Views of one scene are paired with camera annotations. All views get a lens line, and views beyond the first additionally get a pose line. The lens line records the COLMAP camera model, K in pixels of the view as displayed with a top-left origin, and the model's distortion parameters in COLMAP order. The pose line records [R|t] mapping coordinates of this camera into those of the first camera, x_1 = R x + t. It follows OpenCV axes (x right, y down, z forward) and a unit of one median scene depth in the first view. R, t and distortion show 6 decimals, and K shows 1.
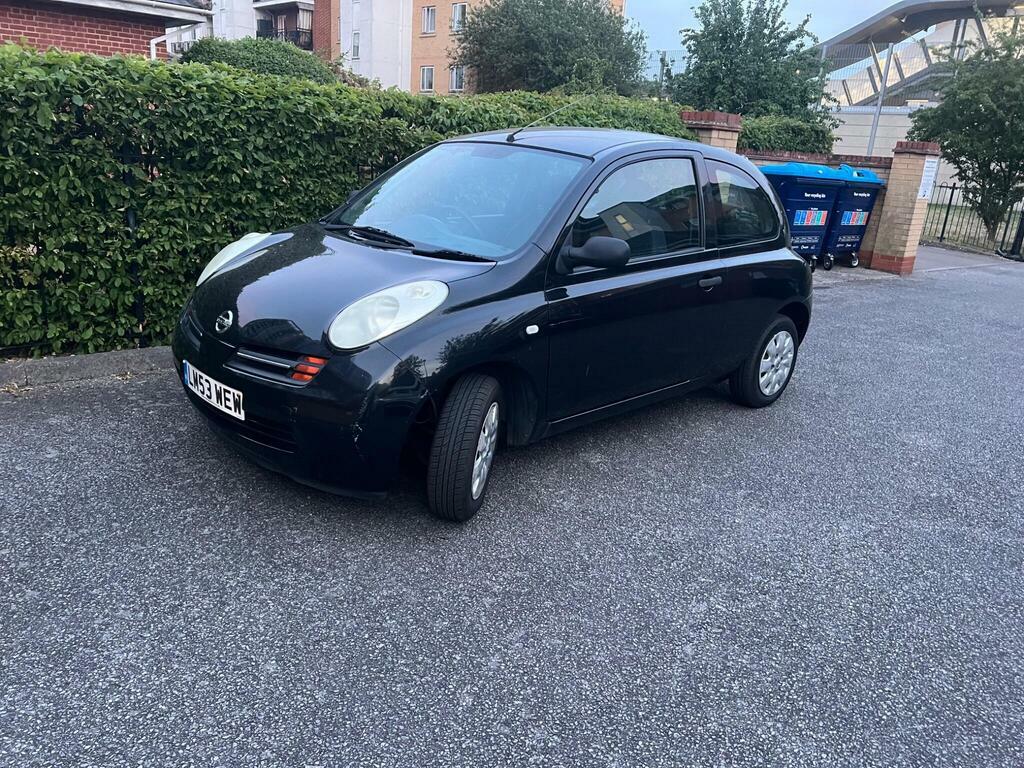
lens RADIAL K [[769.6, 0, 510.9], [0, 769.6, 384.7], [0, 0, 1]] dist [0.047729, -0.058654]
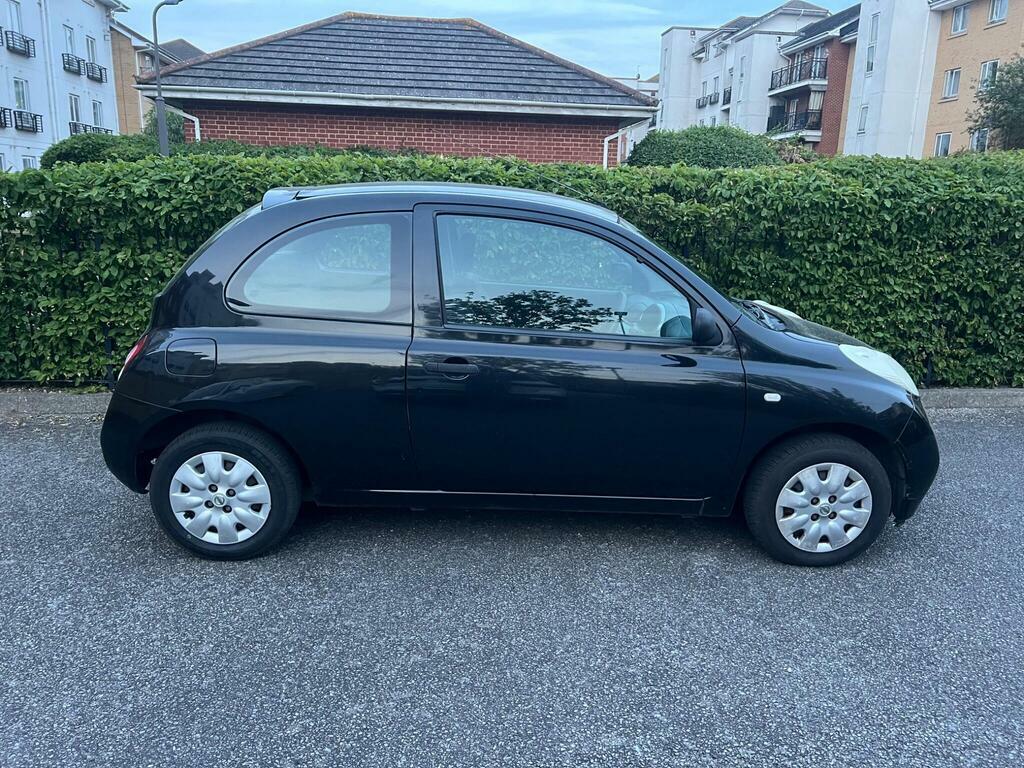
lens RADIAL K [[769.0, 0, 522.2], [0, 769.0, 389.9], [0, 0, 1]] dist [0.041092, -0.050252]
pose [[0.813423, 0.091523, -0.574428, 0.352014], [-0.142401, 0.988826, -0.044099, -0.022874], [0.563973, 0.117670, 0.817367, 0.118890]]
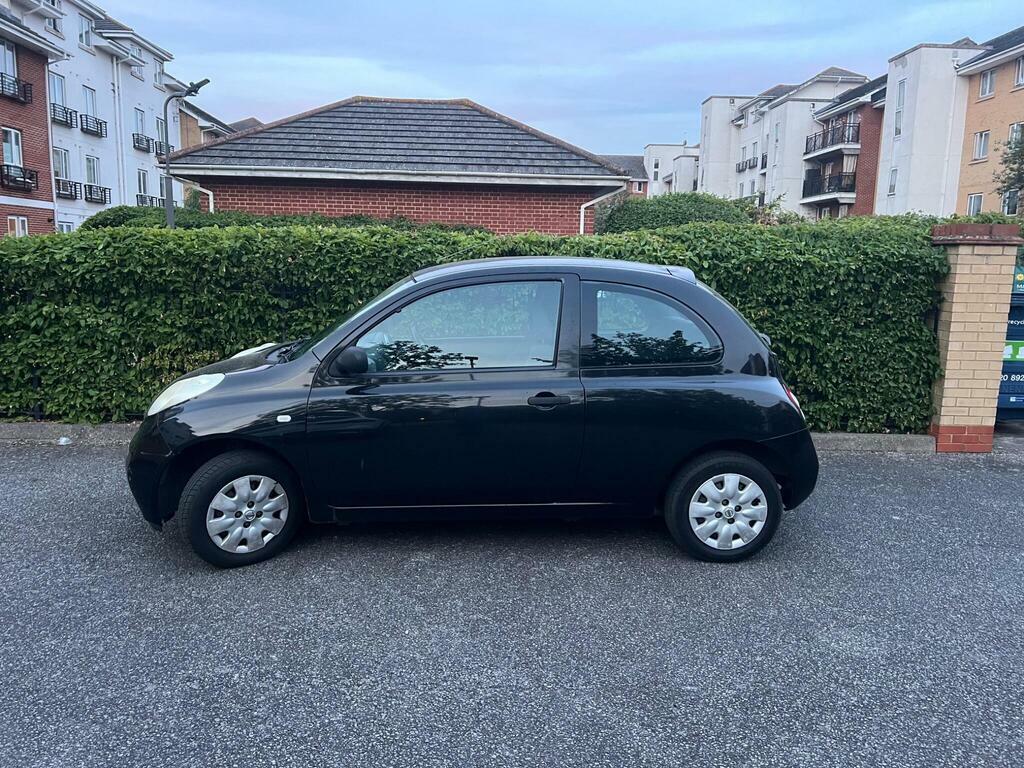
lens RADIAL K [[765.7, 0, 512.5], [0, 765.7, 384.2], [0, 0, 1]] dist [0.044892, -0.055784]
pose [[0.757778, 0.051130, -0.650507, 0.718719], [-0.162712, 0.980239, -0.112497, -0.031944], [0.631900, 0.191093, 0.751123, 0.203905]]
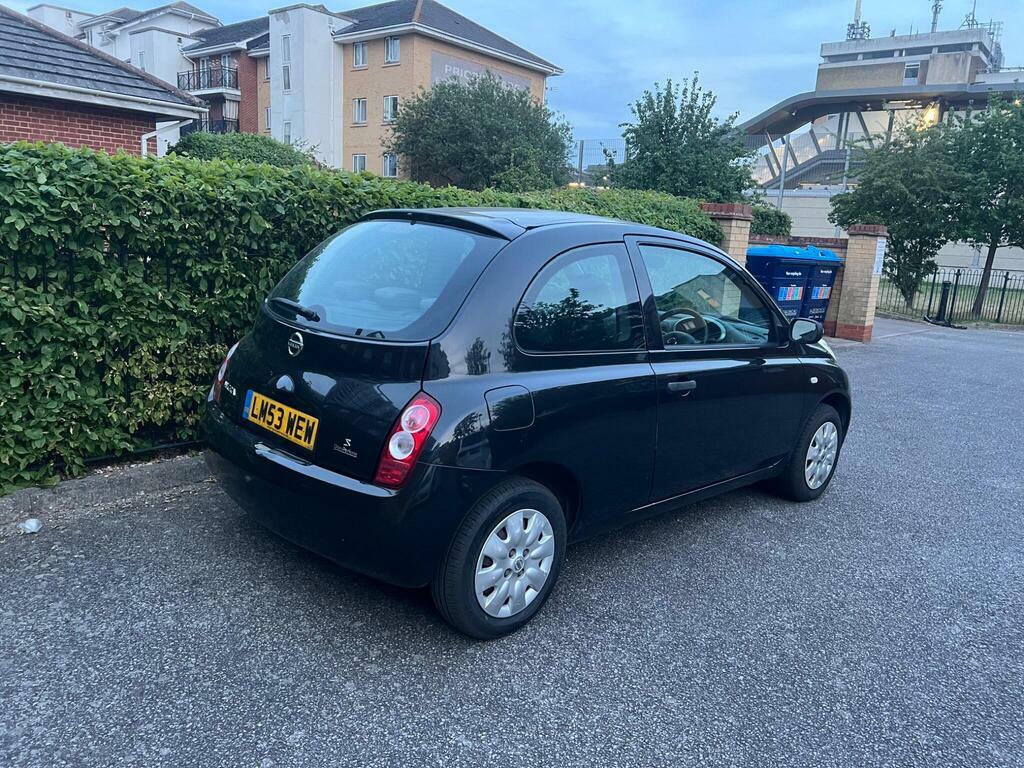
lens RADIAL K [[770.0, 0, 519.7], [0, 770.0, 385.7], [0, 0, 1]] dist [0.049709, -0.061910]
pose [[0.991688, -0.037908, 0.122951, -0.312955], [0.049548, 0.994429, -0.093039, -0.002280], [-0.118739, 0.098357, 0.988042, -0.073784]]
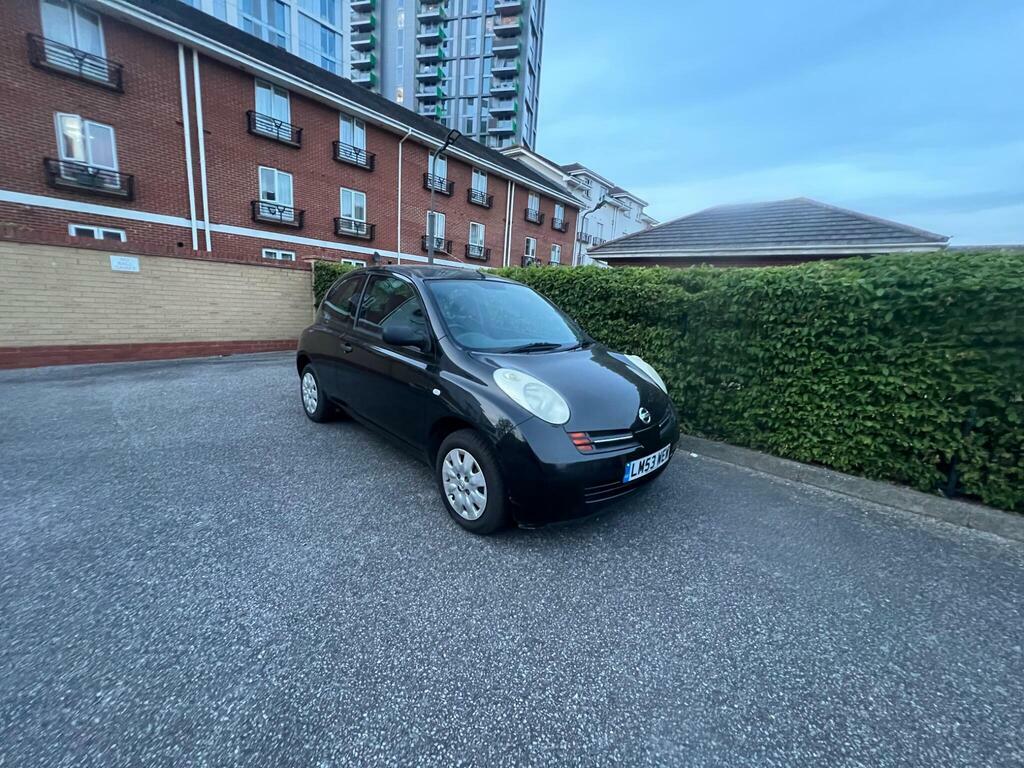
lens RADIAL K [[408.9, 0, 513.0], [0, 408.9, 383.8], [0, 0, 1]] dist [-0.001333, 0.000034]
pose [[0.123791, 0.134378, -0.983168, 0.662398], [-0.348253, 0.933651, 0.083761, -0.163360], [0.929191, 0.332022, 0.162375, 0.791670]]
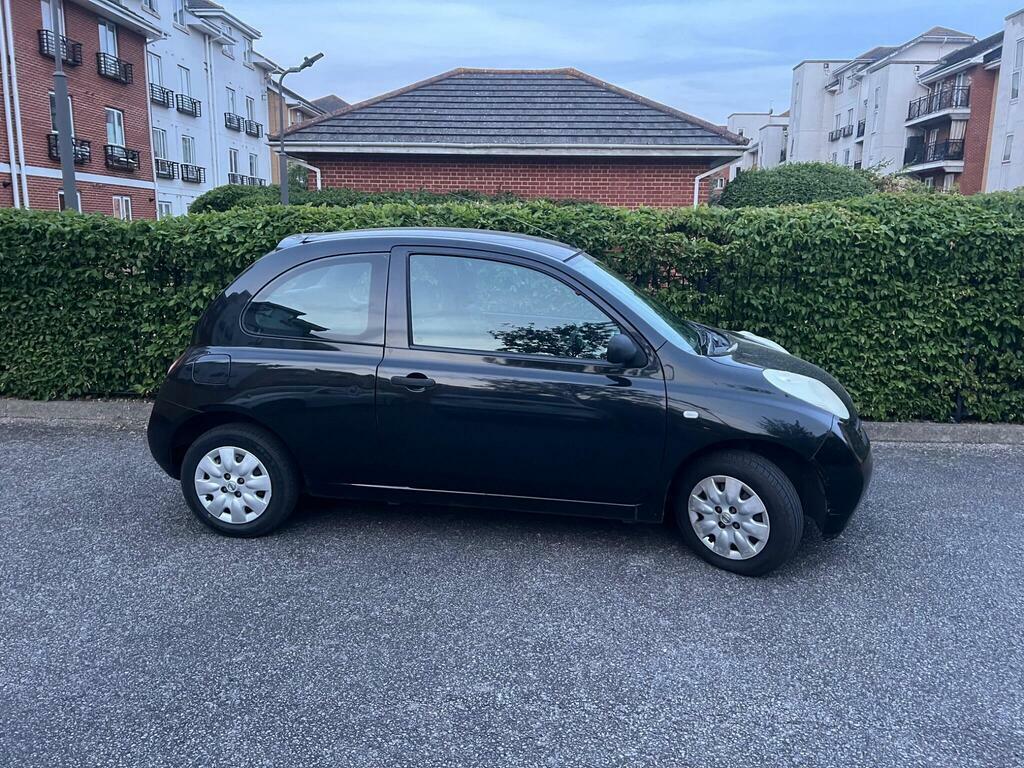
lens RADIAL K [[768.4, 0, 520.3], [0, 768.4, 389.4], [0, 0, 1]] dist [0.039172, -0.044862]
pose [[0.703050, 0.081127, -0.706498, 0.552666], [-0.176896, 0.982195, -0.063247, -0.024287], [0.688788, 0.169442, 0.704884, 0.144572]]
